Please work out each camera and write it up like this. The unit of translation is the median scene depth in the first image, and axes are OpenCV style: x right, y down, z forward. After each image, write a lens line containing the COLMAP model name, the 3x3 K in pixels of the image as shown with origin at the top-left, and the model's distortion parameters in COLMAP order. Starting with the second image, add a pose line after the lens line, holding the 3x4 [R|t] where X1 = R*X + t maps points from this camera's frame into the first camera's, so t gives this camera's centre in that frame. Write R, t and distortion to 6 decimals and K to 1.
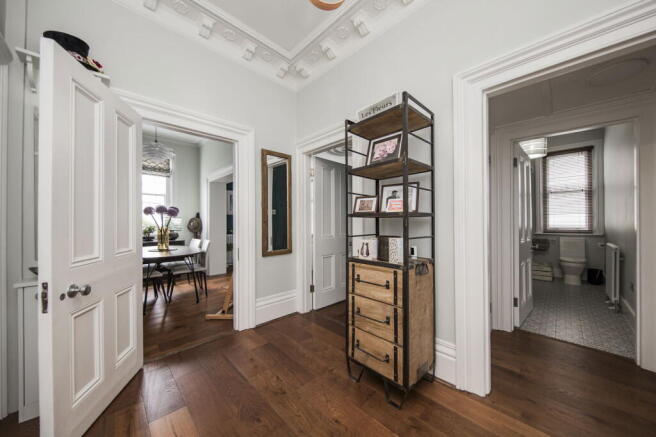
lens RADIAL K [[230.4, 0, 326.5], [0, 230.4, 221.5], [0, 0, 1]] dist [-0.000949, -0.000030]
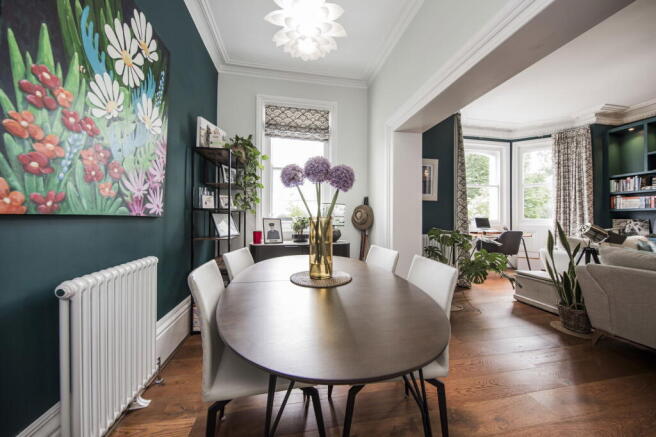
lens RADIAL K [[230.4, 0, 328.5], [0, 230.4, 217.3], [0, 0, 1]] dist [-0.000949, -0.000030]
pose [[0.840227, 0.008594, -0.542166, -0.362352], [-0.006460, 0.999962, 0.005840, 0.014899], [0.542196, -0.001405, 0.840251, 0.504679]]
